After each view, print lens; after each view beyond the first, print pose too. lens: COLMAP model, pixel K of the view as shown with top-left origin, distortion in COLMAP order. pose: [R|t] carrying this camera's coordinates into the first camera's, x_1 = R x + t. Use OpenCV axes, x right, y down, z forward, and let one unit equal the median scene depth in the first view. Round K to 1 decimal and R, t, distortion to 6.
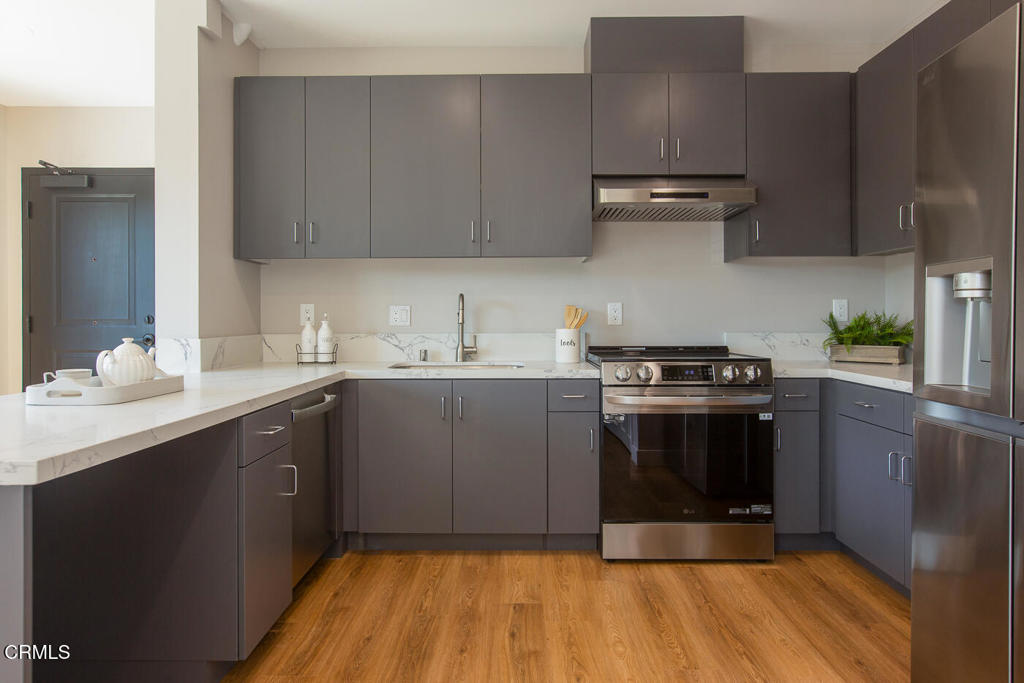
lens RADIAL K [[614.0, 0, 511.3], [0, 614.0, 321.2], [0, 0, 1]] dist [-0.002603, -0.000085]
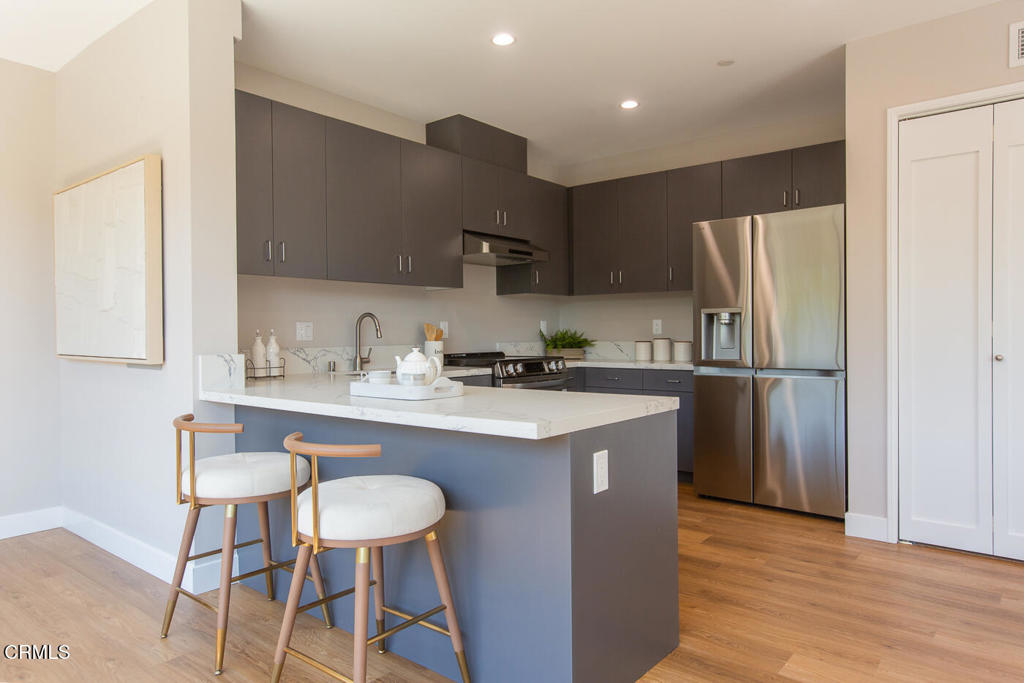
lens RADIAL K [[658.4, 0, 512.0], [0, 658.4, 341.5], [0, 0, 1]] dist [0.003588, 0.000115]
pose [[0.620503, -0.012525, 0.784104, -0.925301], [0.011017, 0.999913, 0.007254, 0.004648], [-0.784127, 0.004137, 0.620587, -0.005001]]
